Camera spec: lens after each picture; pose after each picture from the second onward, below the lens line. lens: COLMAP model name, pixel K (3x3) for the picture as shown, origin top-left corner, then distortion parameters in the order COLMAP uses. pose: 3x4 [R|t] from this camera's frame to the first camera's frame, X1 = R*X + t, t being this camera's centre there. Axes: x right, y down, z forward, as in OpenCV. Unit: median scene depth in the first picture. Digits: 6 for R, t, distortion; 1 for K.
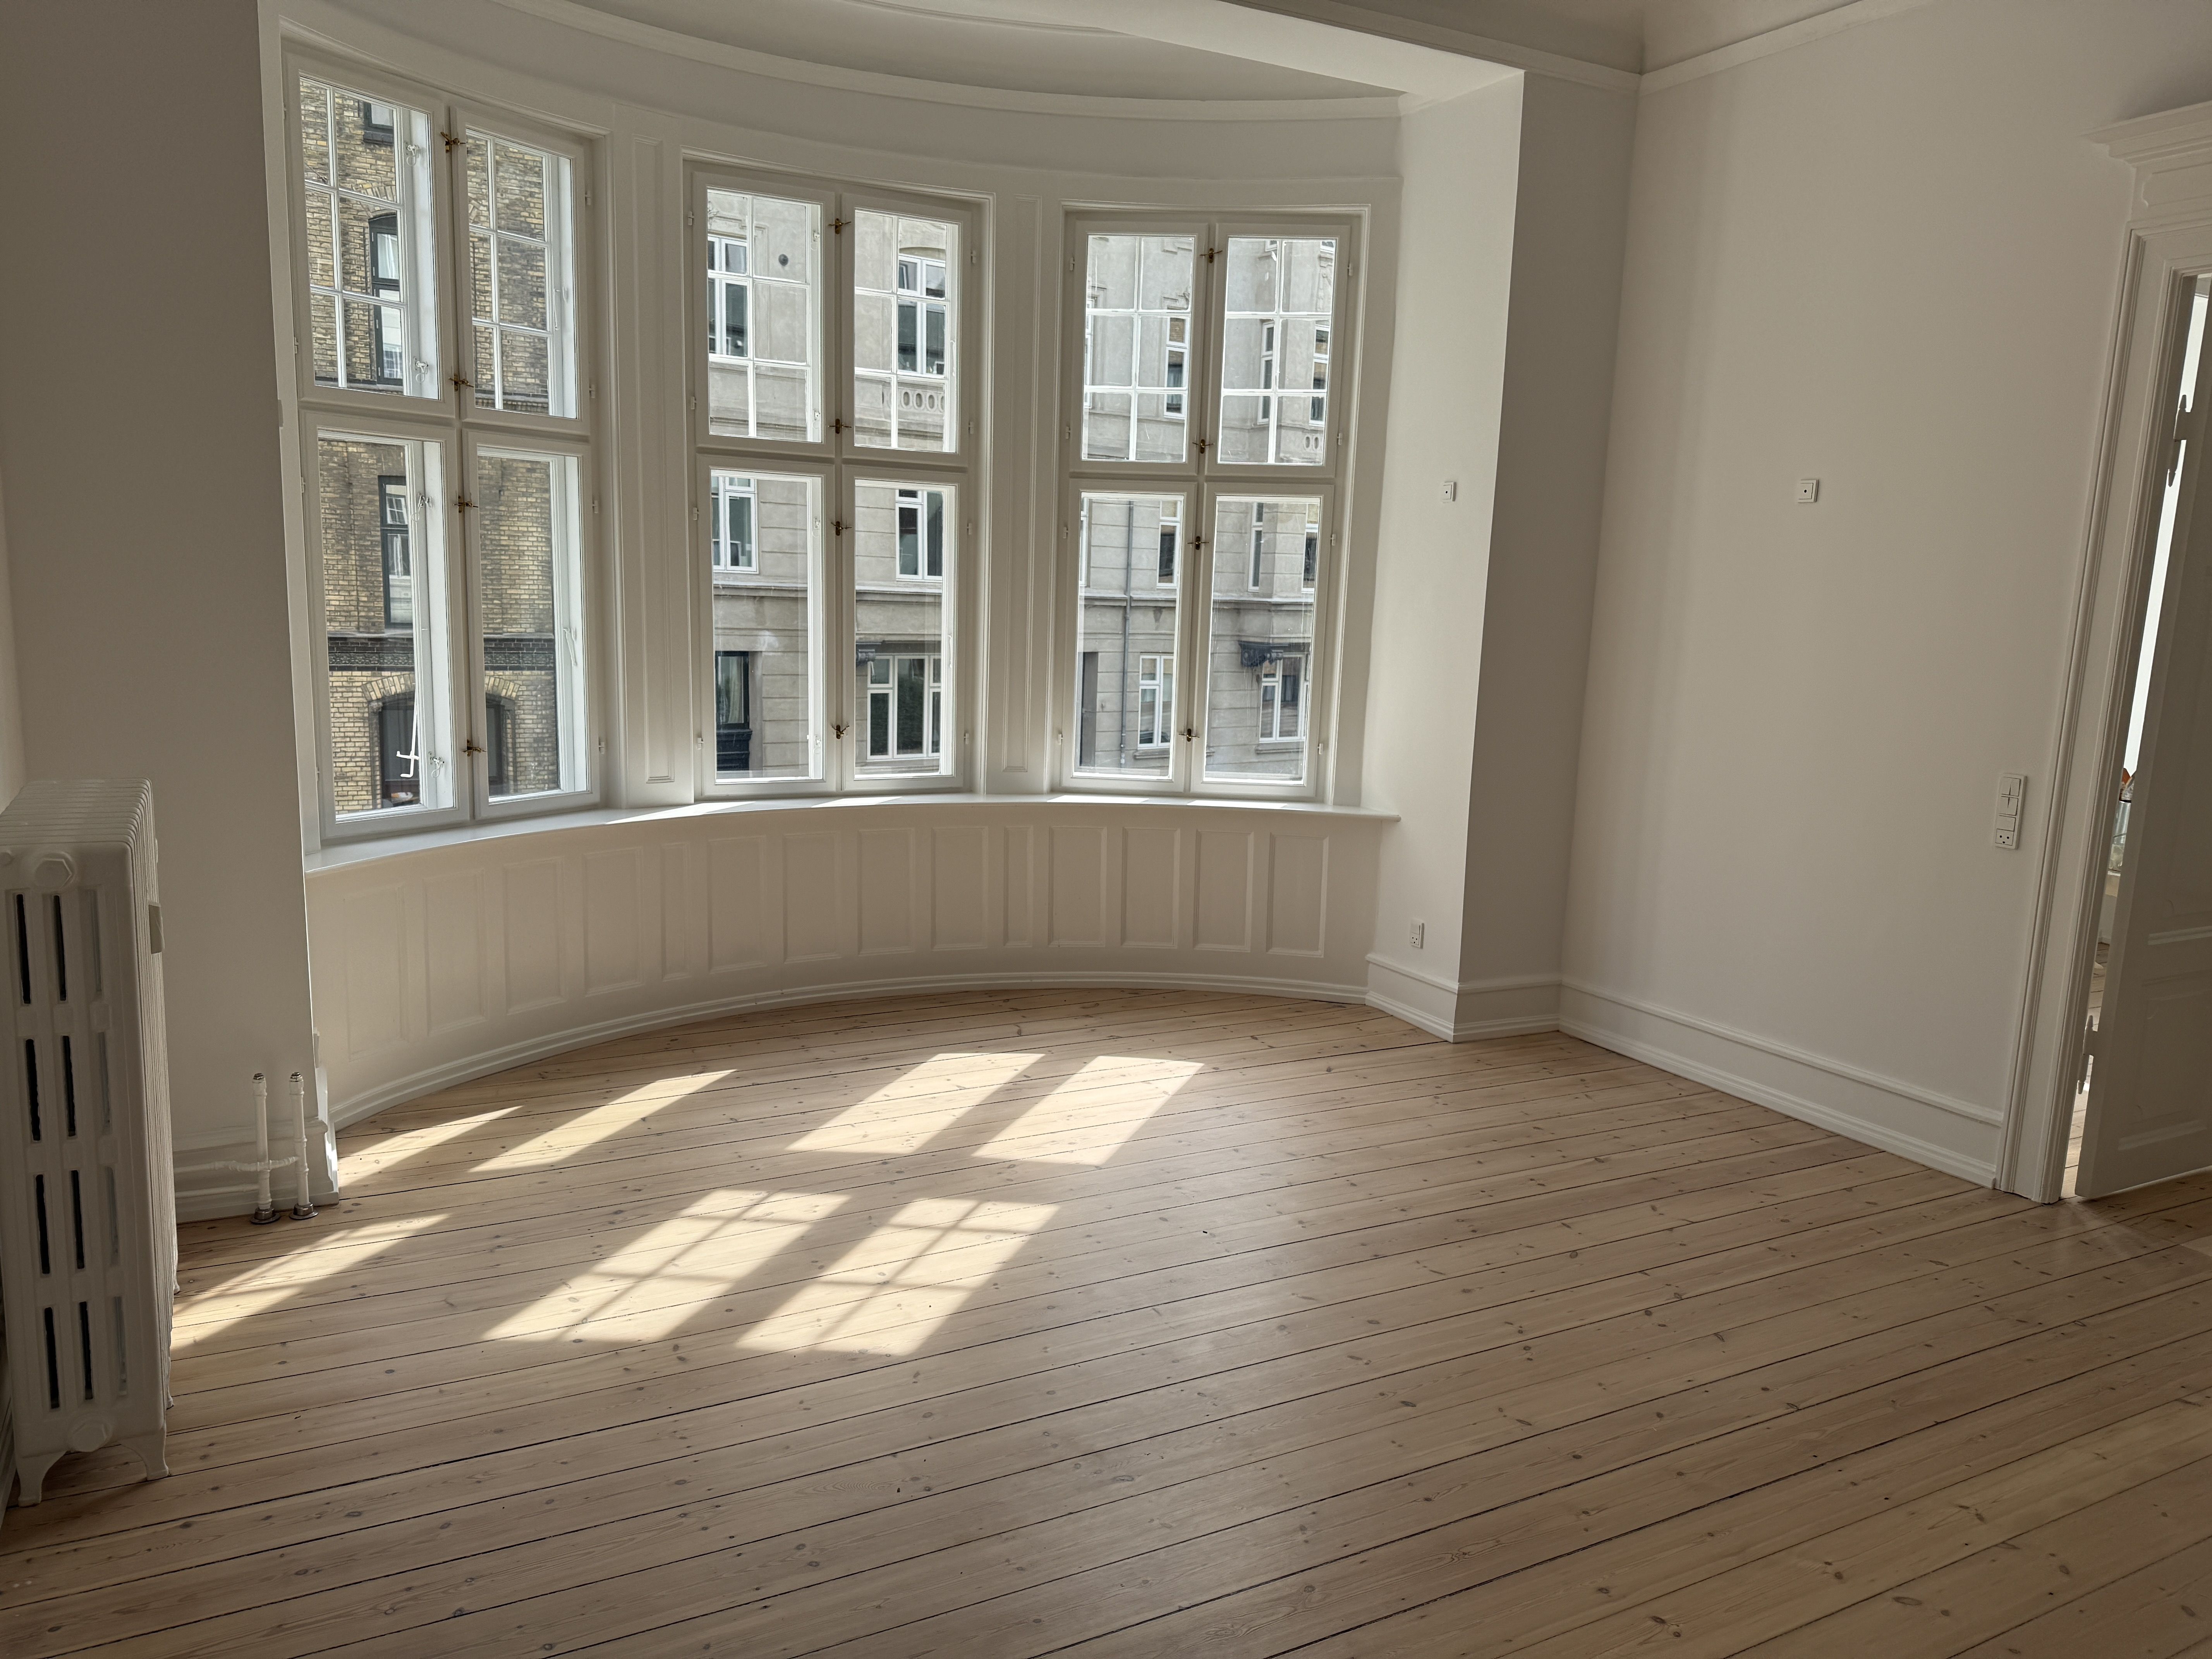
lens RADIAL K [[1544.3, 0, 1144.3], [0, 1544.3, 842.1], [0, 0, 1]] dist [0.079315, -0.070419]
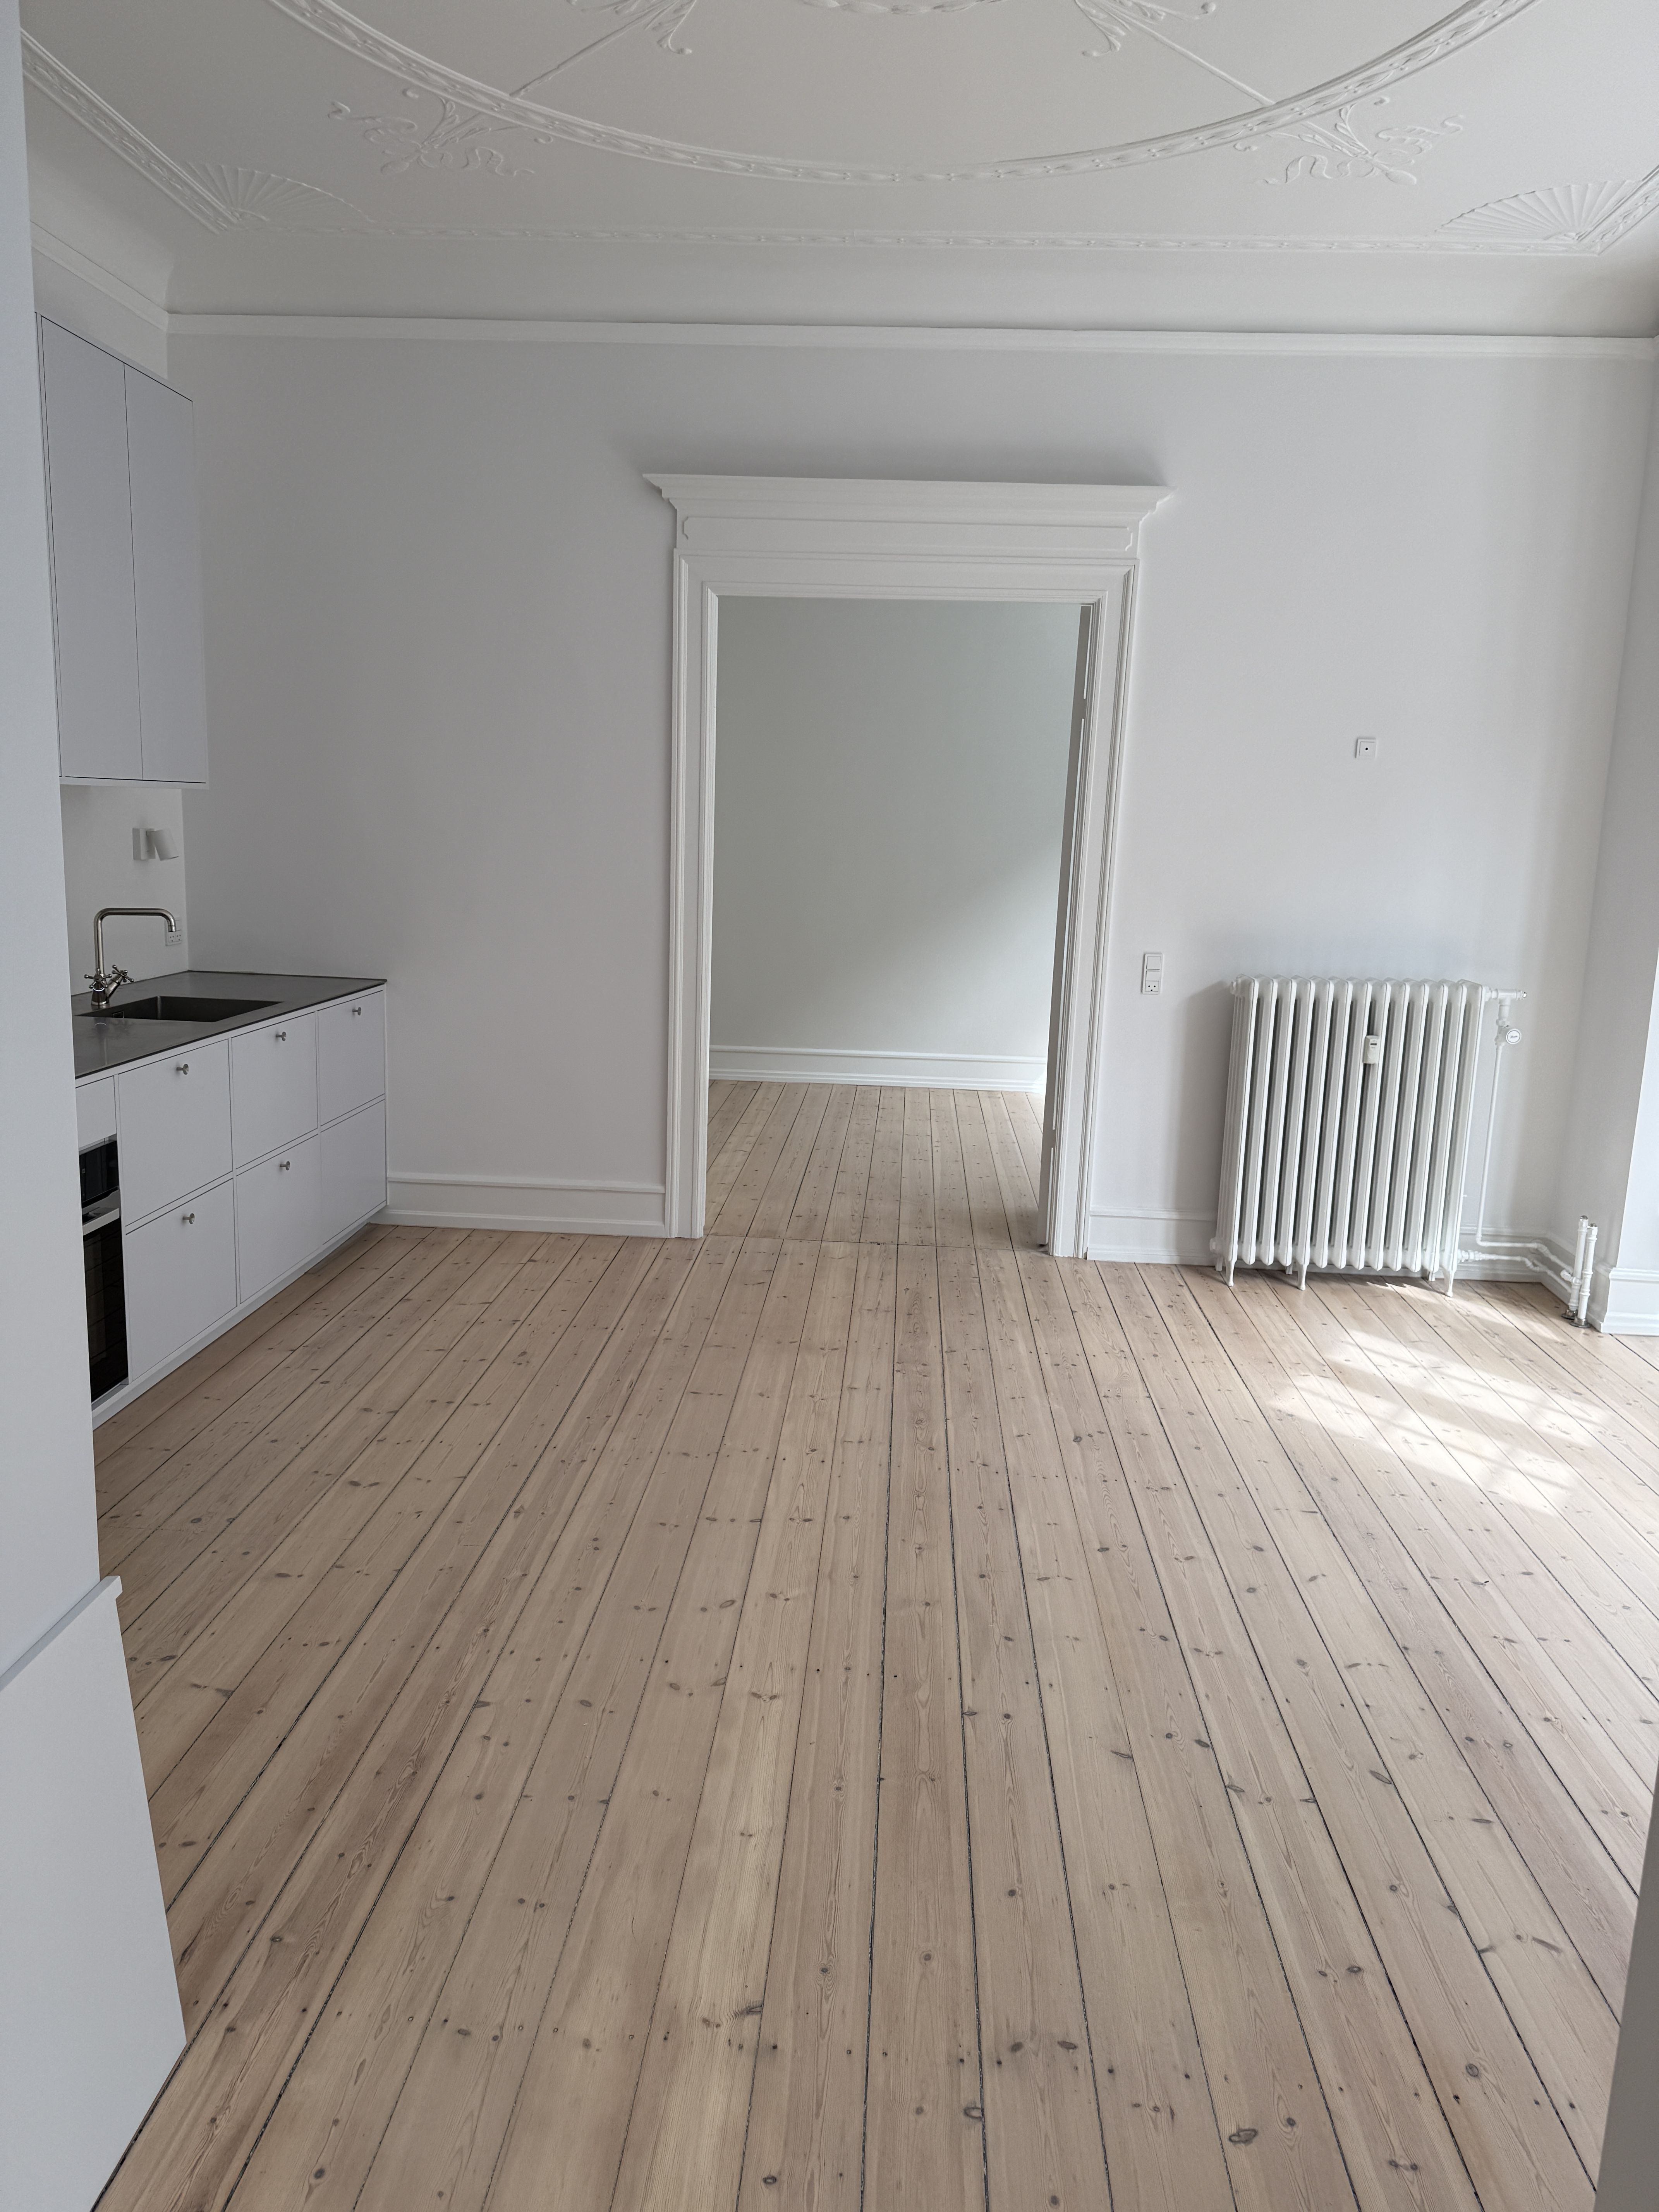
lens RADIAL K [[1544.3, 0, 829.5], [0, 1544.3, 1106.0], [0, 0, 1]] dist [0.079315, -0.070419]
pose [[-0.527517, 0.106403, -0.842855, 0.760836], [-0.188498, 0.952736, 0.238250, -0.119131], [0.828368, 0.284557, -0.482528, 0.809534]]
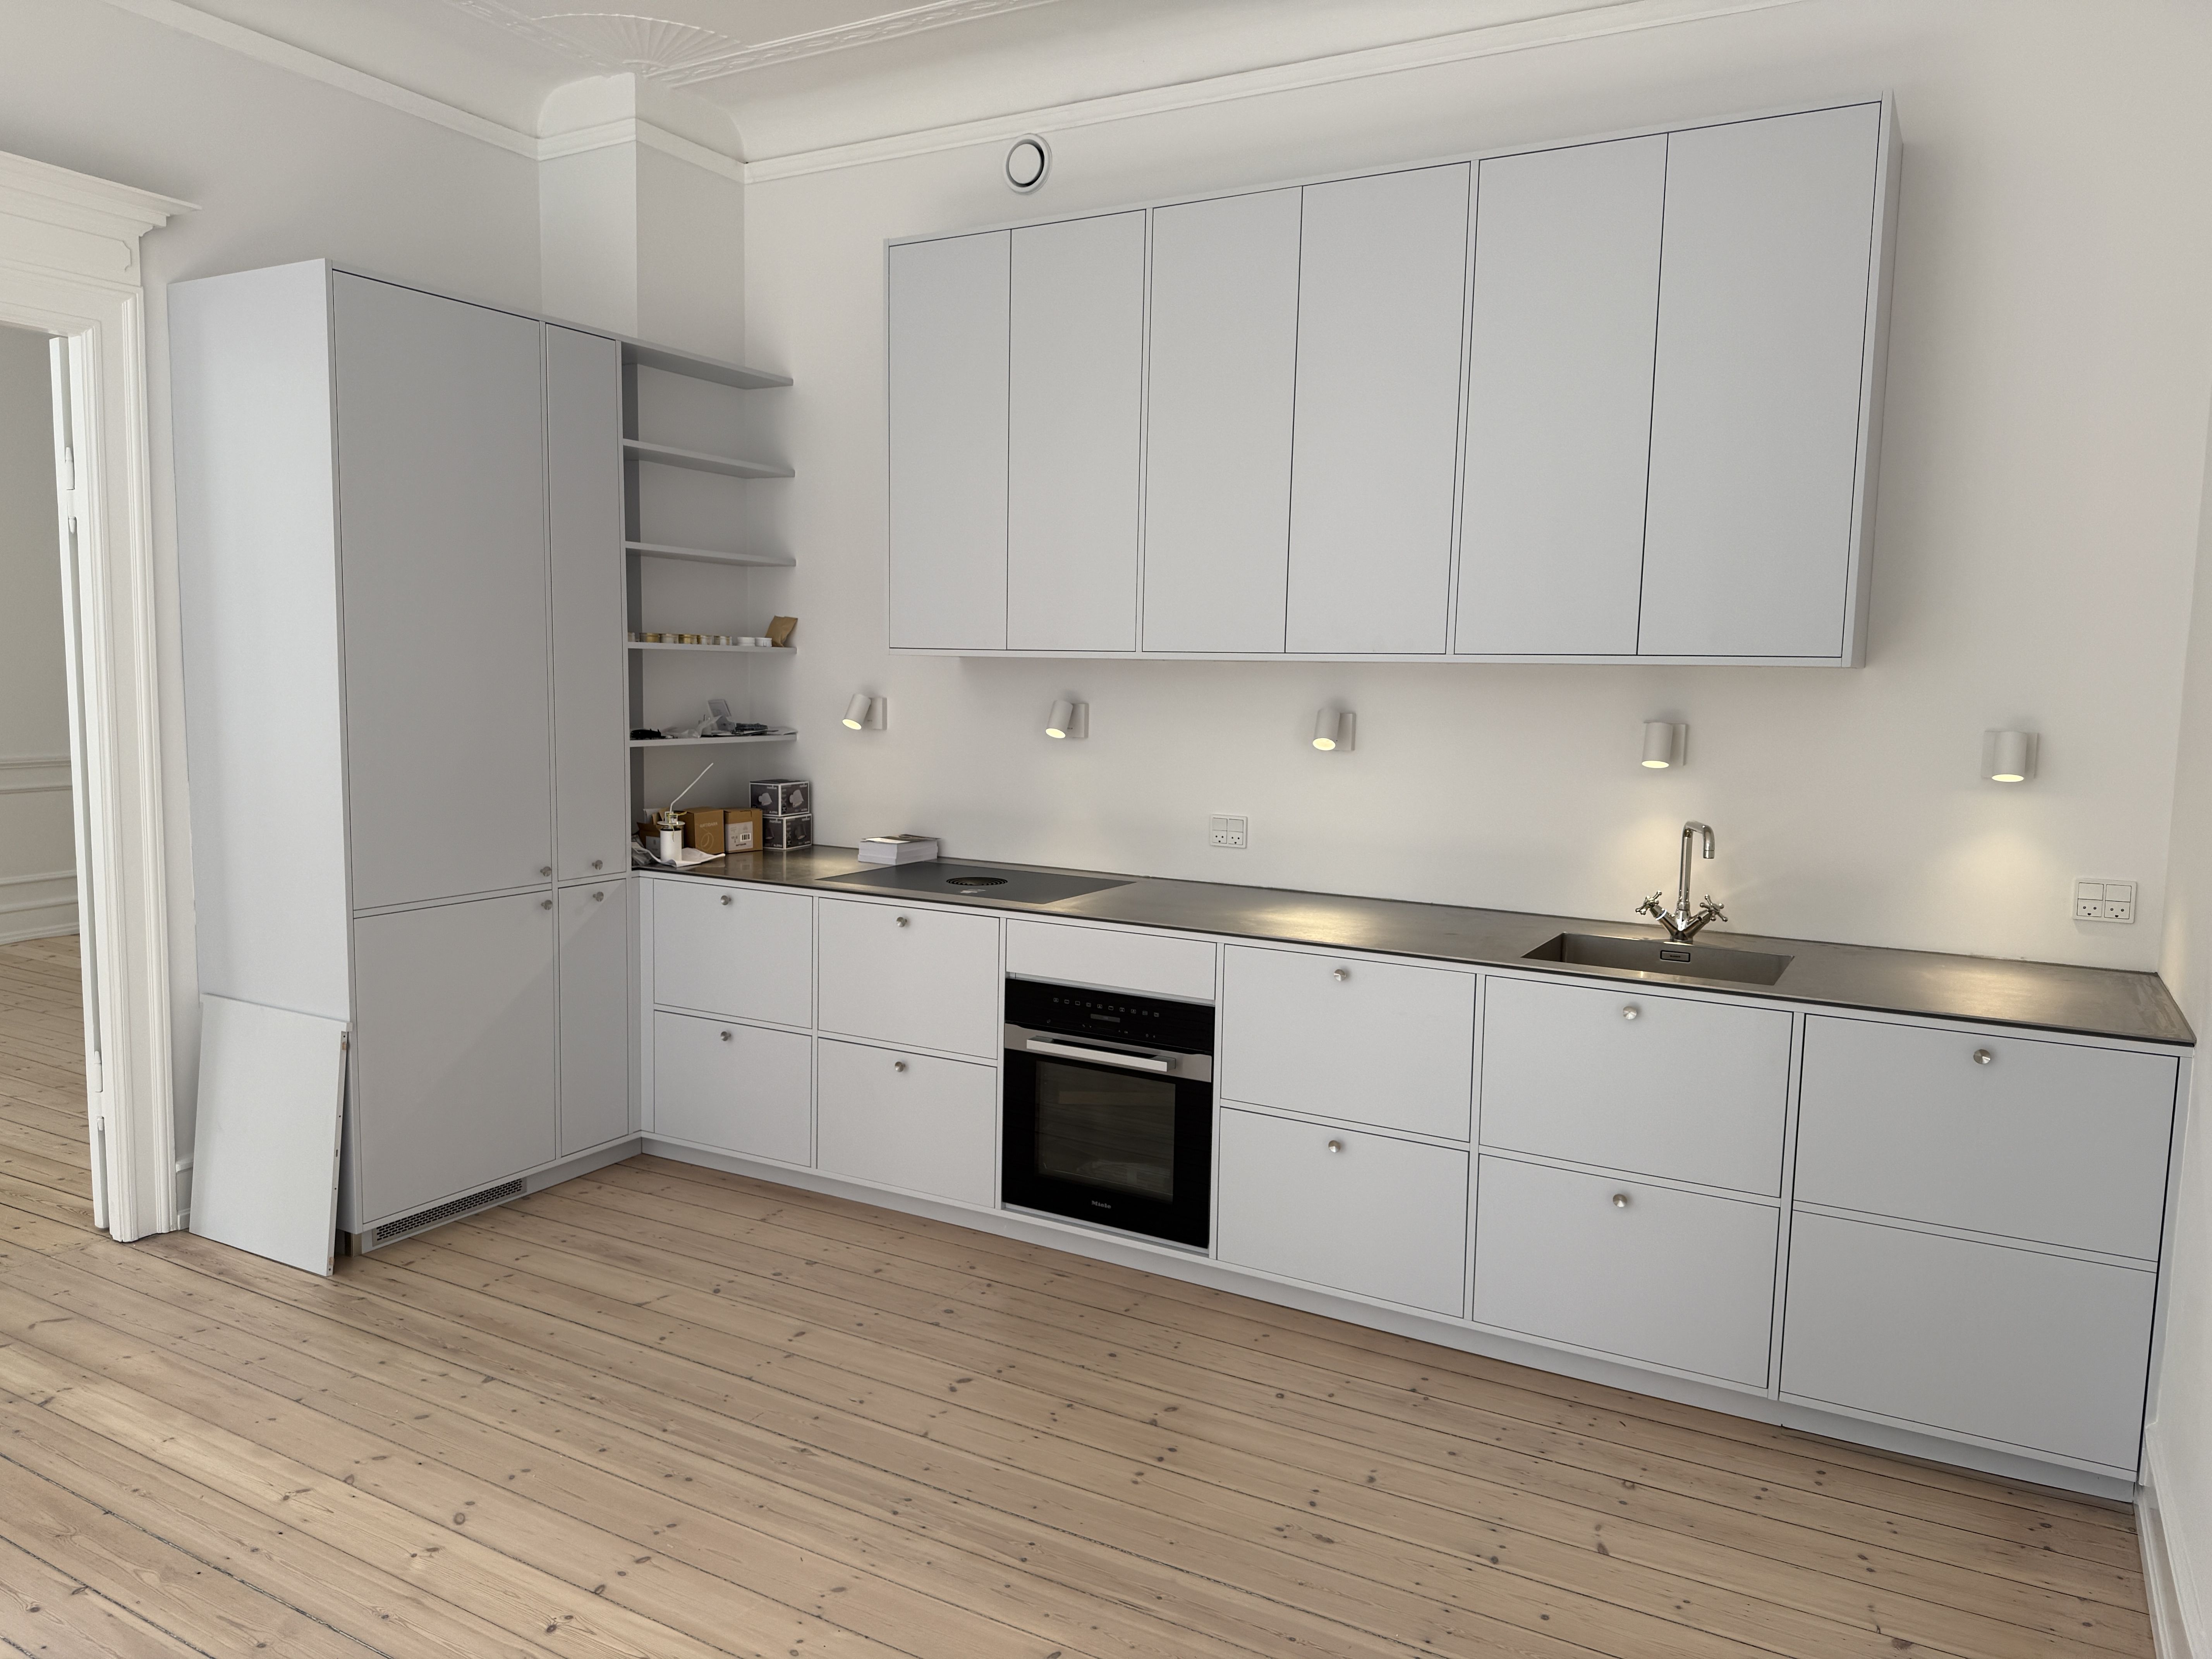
lens RADIAL K [[1538.8, 0, 1060.0], [0, 1538.8, 830.1], [0, 0, 1]] dist [0.083975, -0.110622]
pose [[-0.510428, -0.133260, 0.849532, -0.333699], [0.104042, 0.971092, 0.214840, -0.107970], [-0.853603, 0.198047, -0.481808, 0.554044]]
